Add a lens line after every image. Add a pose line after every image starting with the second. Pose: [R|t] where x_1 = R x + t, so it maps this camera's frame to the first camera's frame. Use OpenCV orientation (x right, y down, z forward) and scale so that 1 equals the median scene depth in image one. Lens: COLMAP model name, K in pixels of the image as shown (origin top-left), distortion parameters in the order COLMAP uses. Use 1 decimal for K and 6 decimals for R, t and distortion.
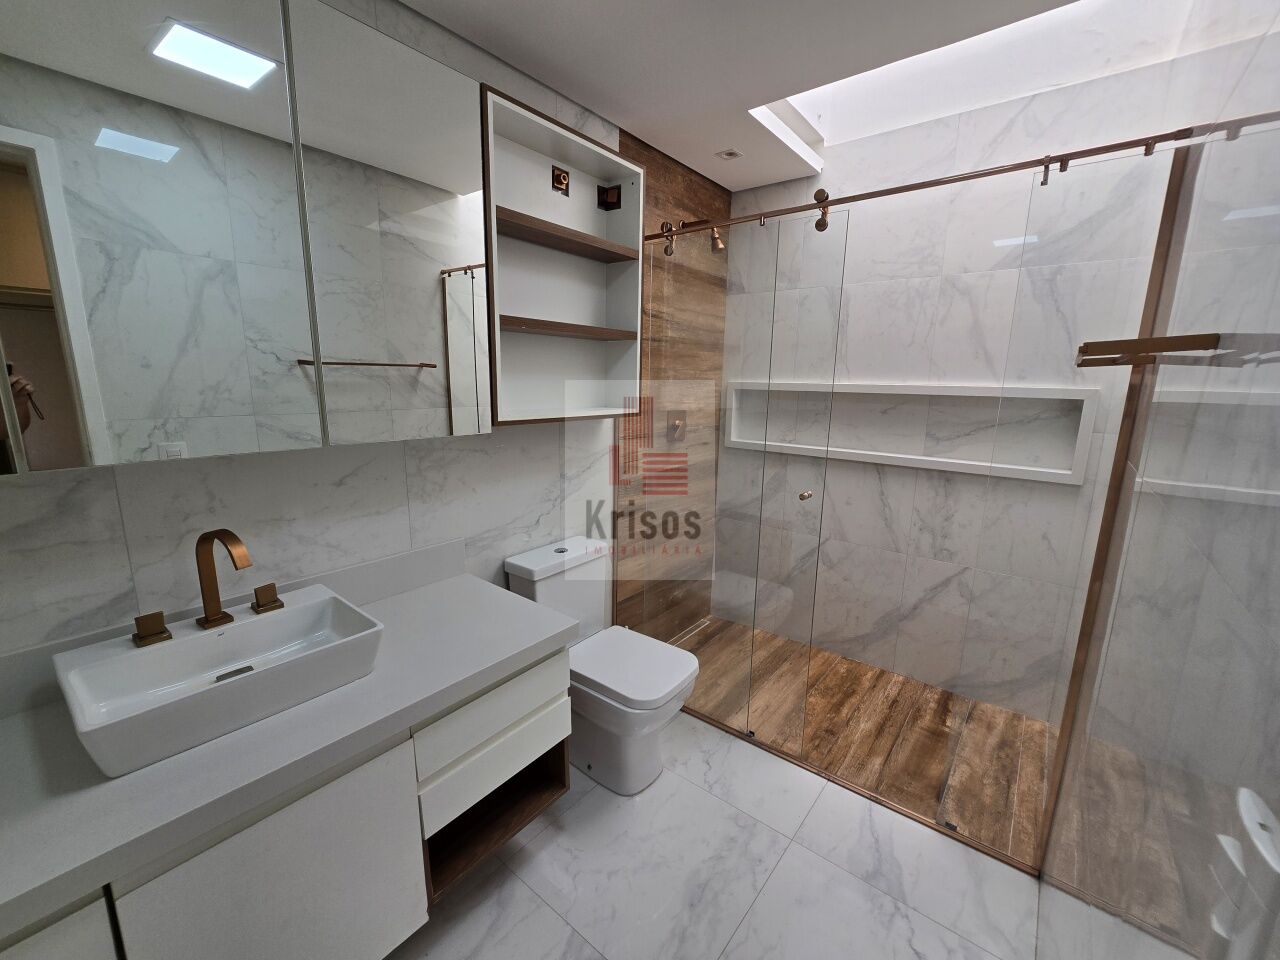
lens RADIAL K [[526.6, 0, 640.0], [0, 526.6, 480.0], [0, 0, 1]] dist [-0.002429, -0.000091]
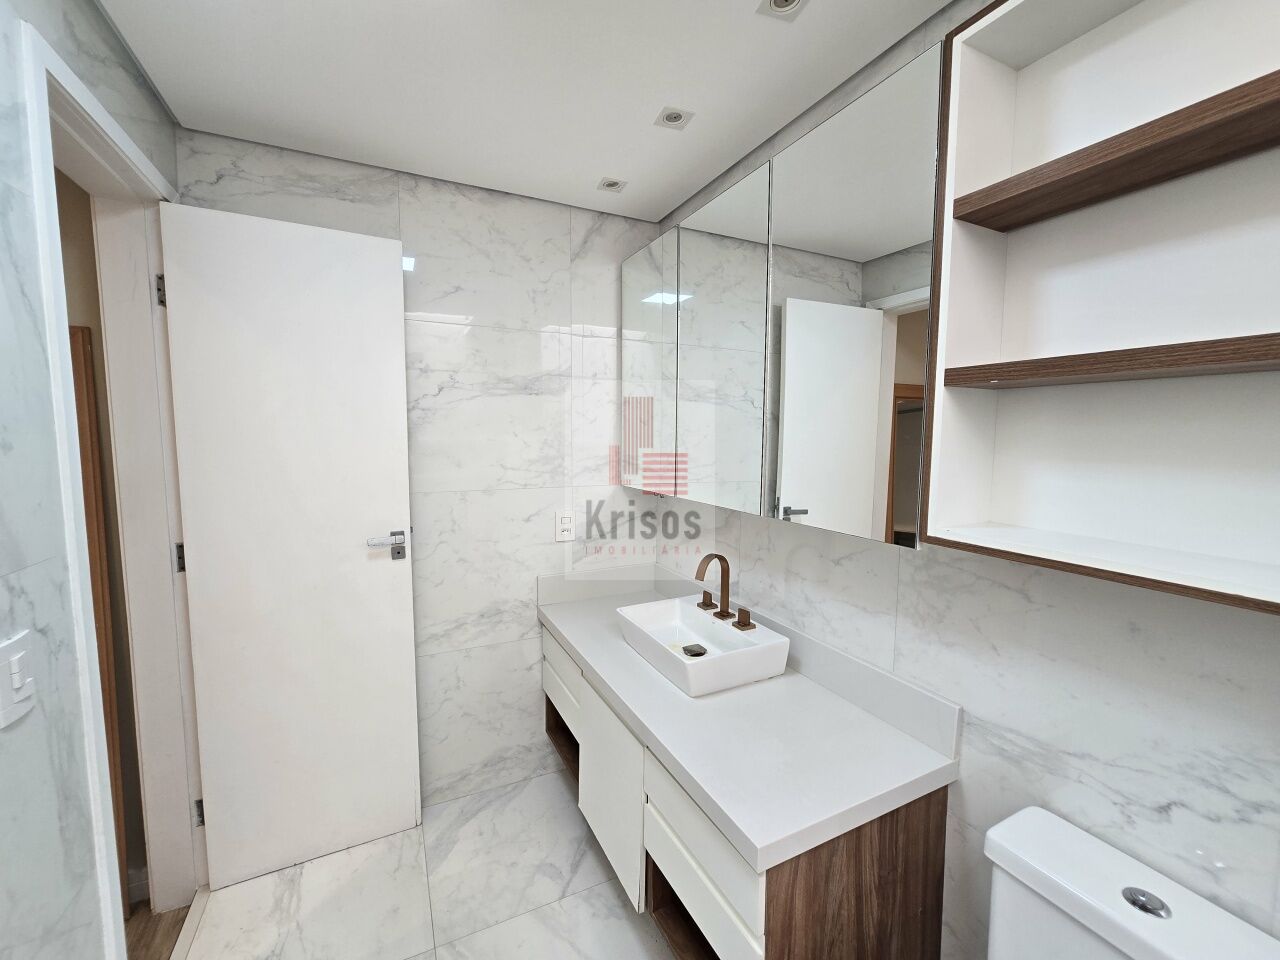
lens RADIAL K [[526.6, 0, 640.0], [0, 526.6, 480.0], [0, 0, 1]] dist [-0.002429, -0.000091]
pose [[-0.418750, 0.061219, -0.906036, 0.486217], [-0.189265, 0.969931, 0.153010, -0.227290], [0.888160, 0.235554, -0.394572, 1.015880]]
